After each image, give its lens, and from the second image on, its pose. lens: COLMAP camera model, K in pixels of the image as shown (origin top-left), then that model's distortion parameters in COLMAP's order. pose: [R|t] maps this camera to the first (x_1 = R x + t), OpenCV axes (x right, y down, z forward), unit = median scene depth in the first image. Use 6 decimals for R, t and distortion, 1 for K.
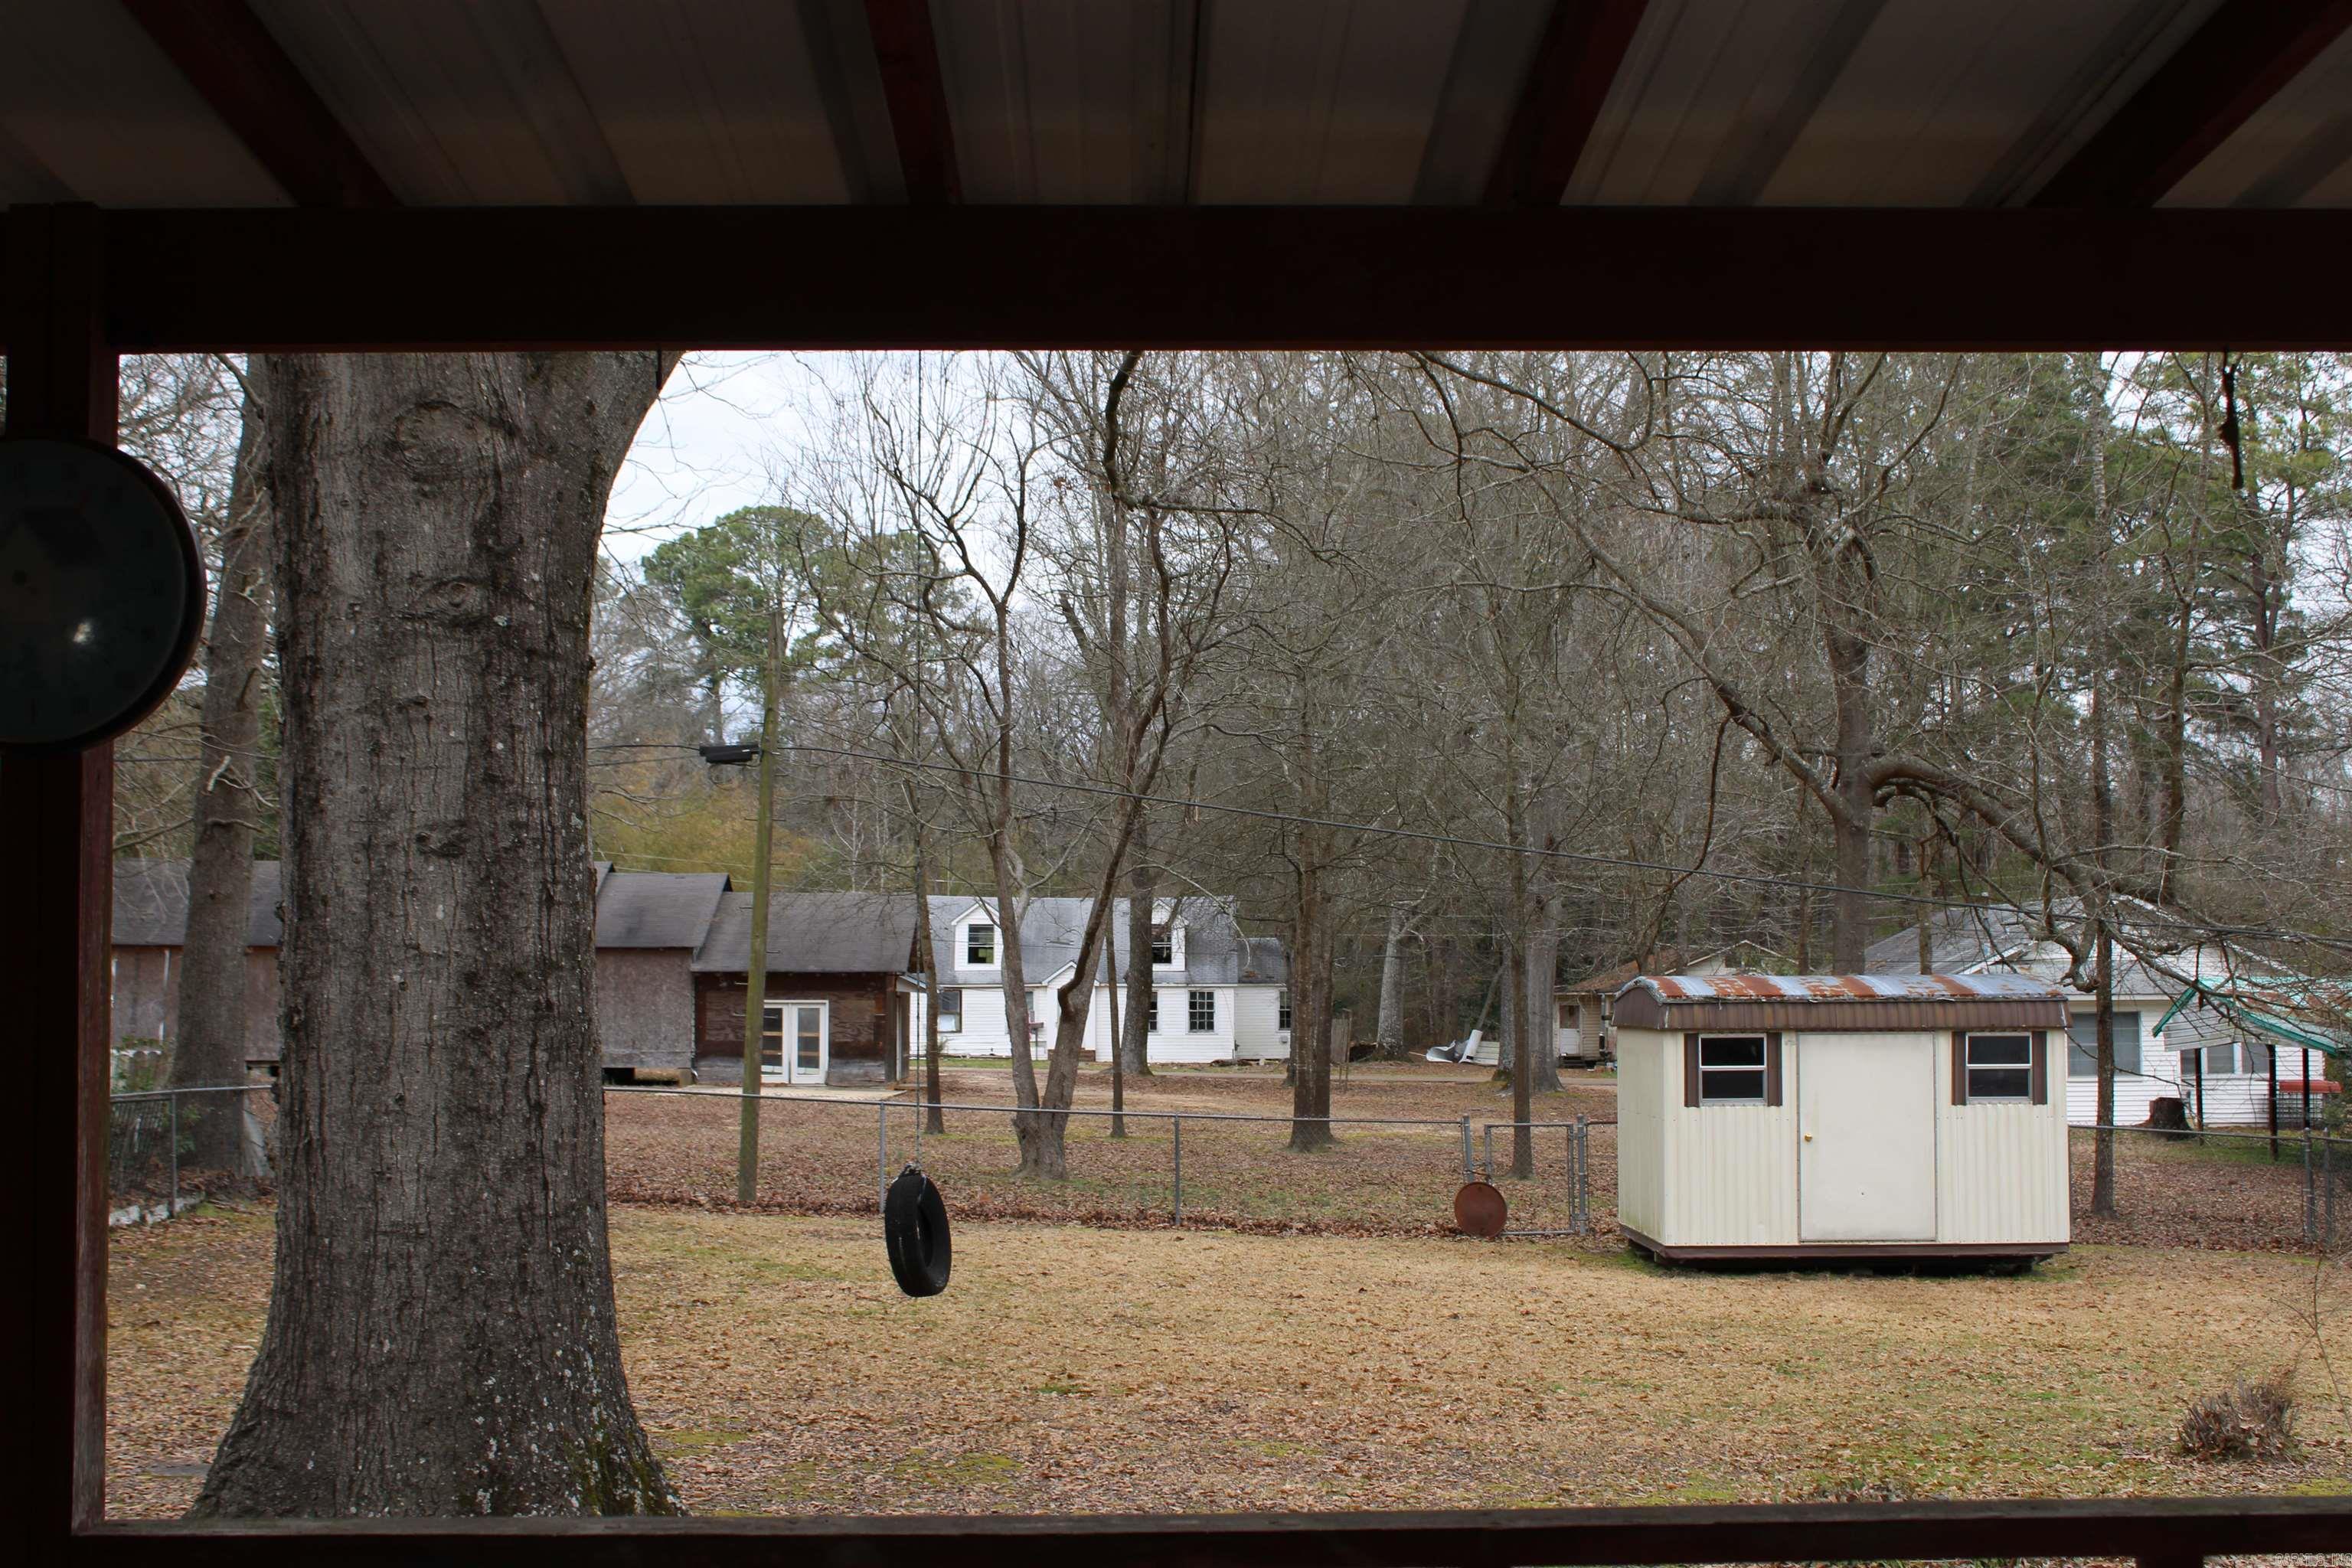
lens RADIAL K [[3300.0, 0, 1176.0], [0, 3300.0, 784.0], [0, 0, 1]] dist [-0.101866, 0.003248]
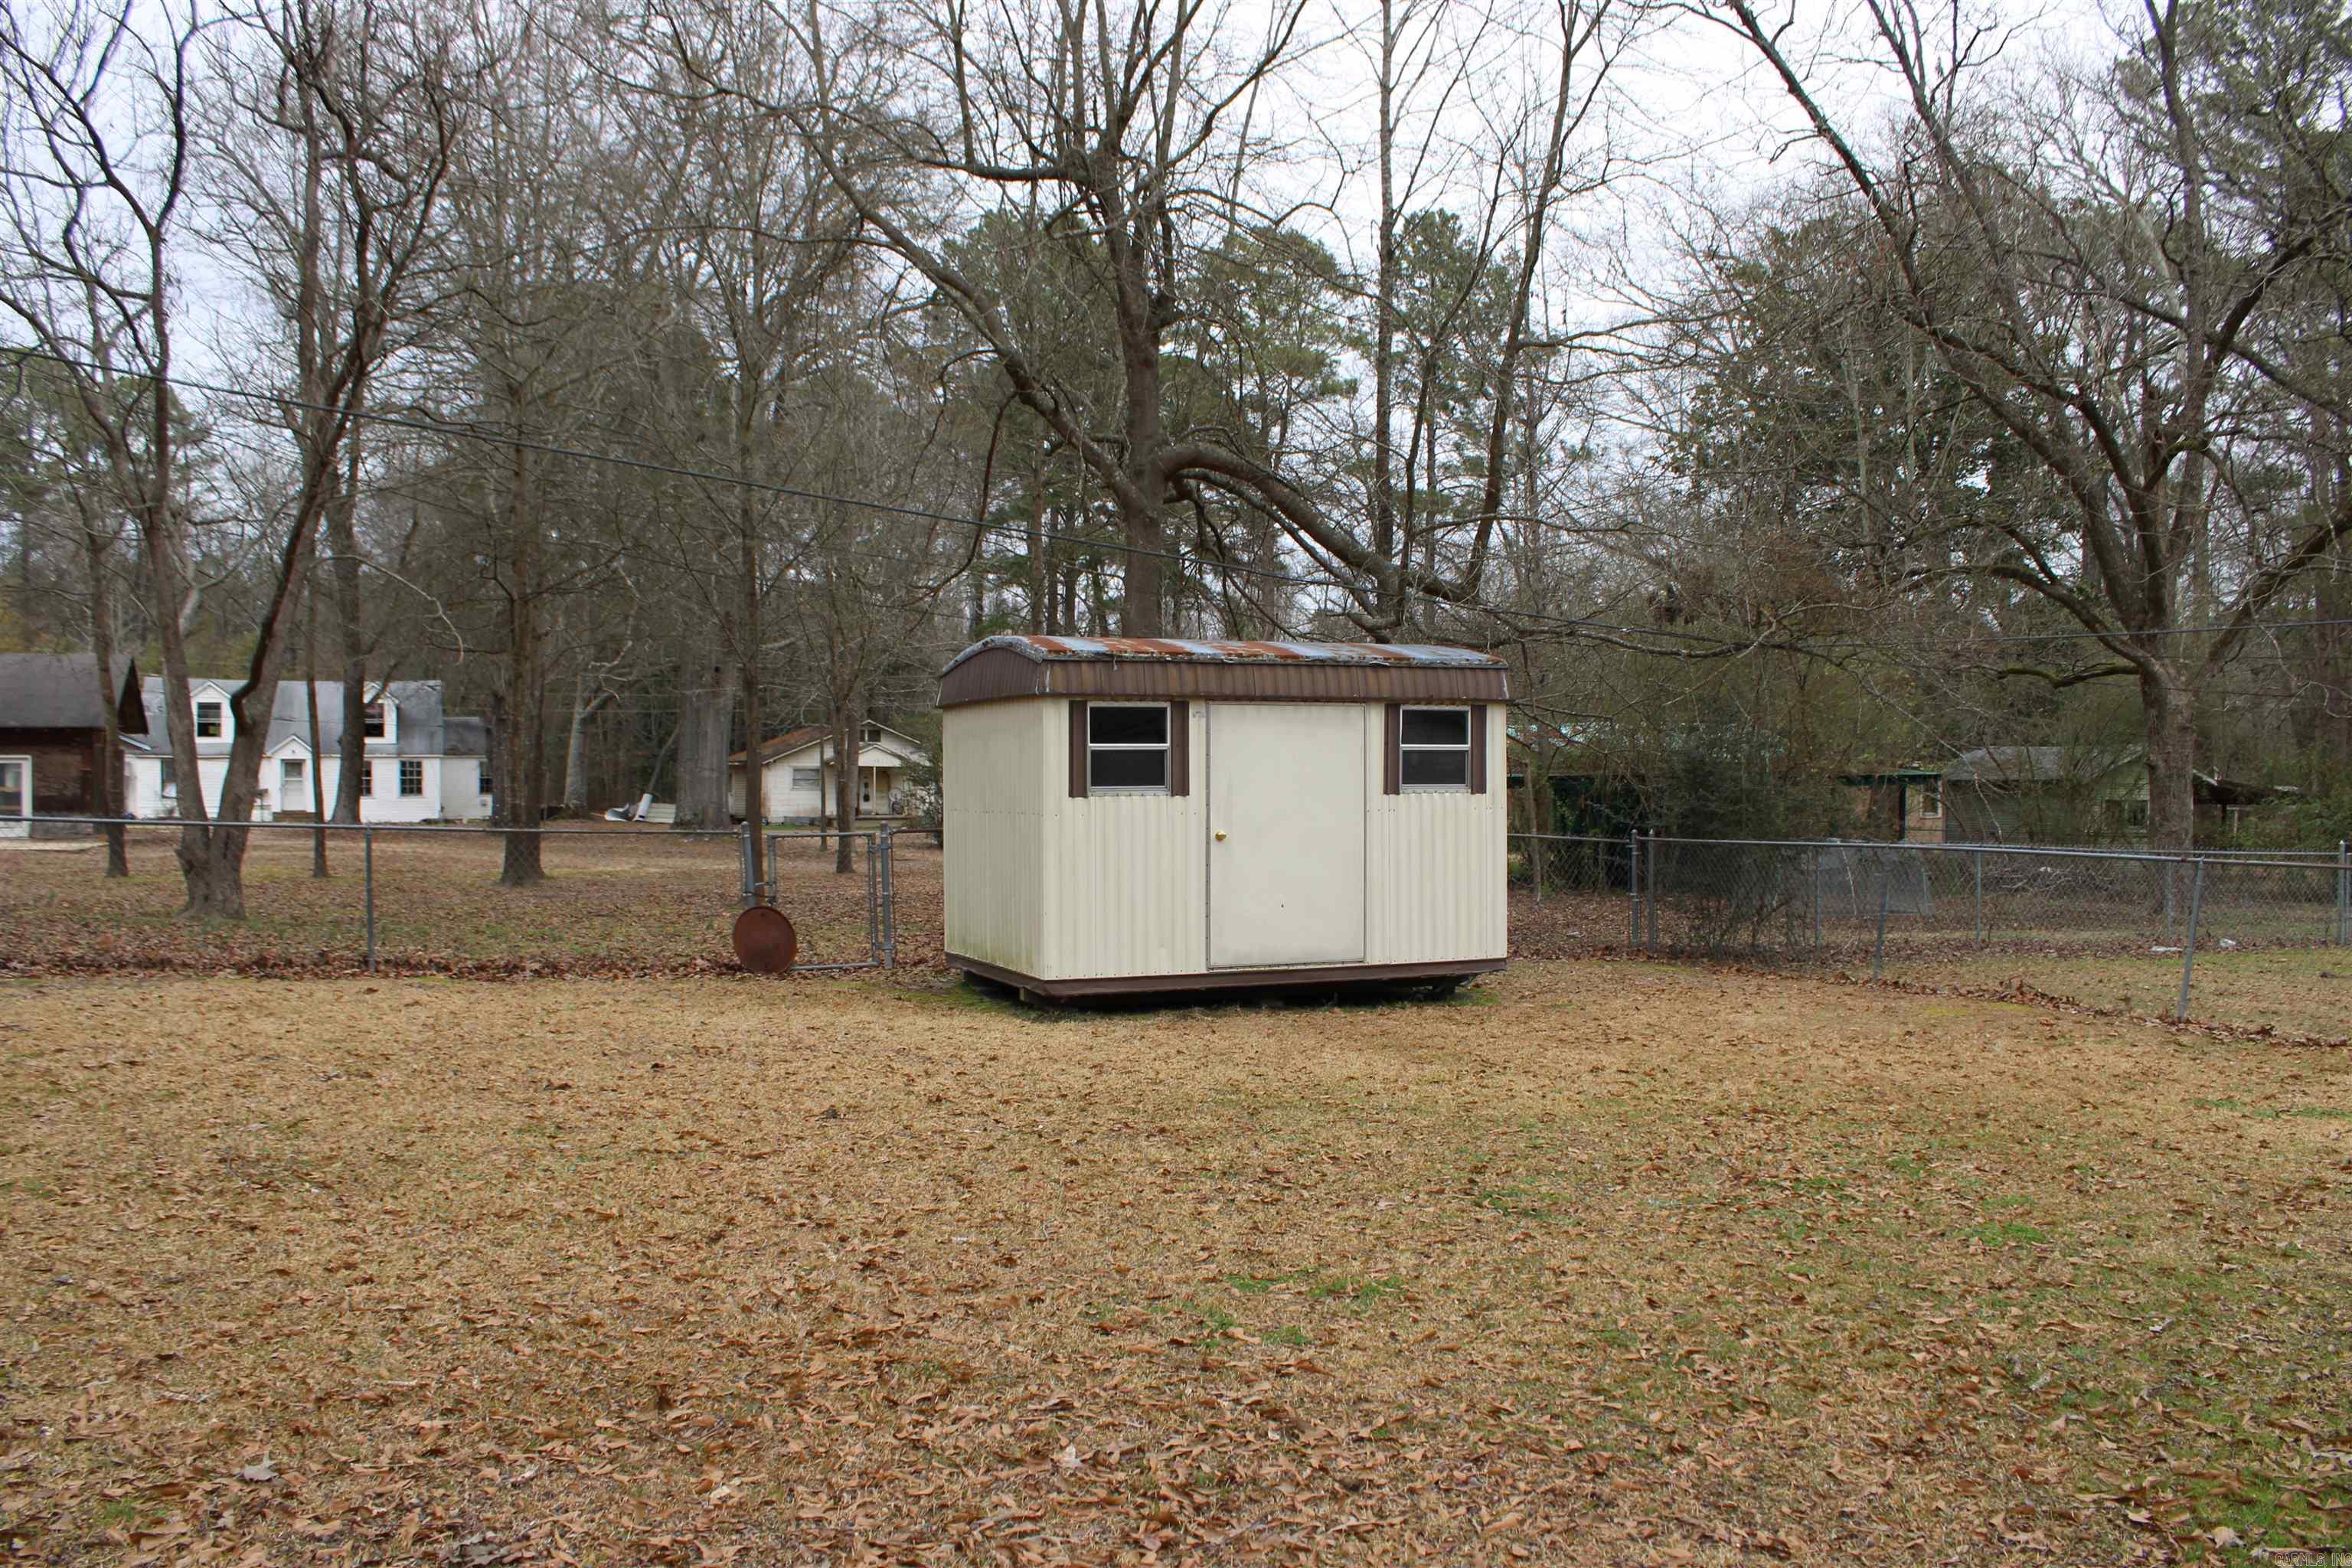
lens RADIAL K [[1985.5, 0, 1176.0], [0, 1985.5, 784.0], [0, 0, 1]] dist [-0.162237, 0.174016]
pose [[0.928453, -0.004128, 0.371428, 0.007172], [-0.015094, 0.998693, 0.048828, 0.068193], [-0.371144, -0.050941, 0.927177, 0.533972]]
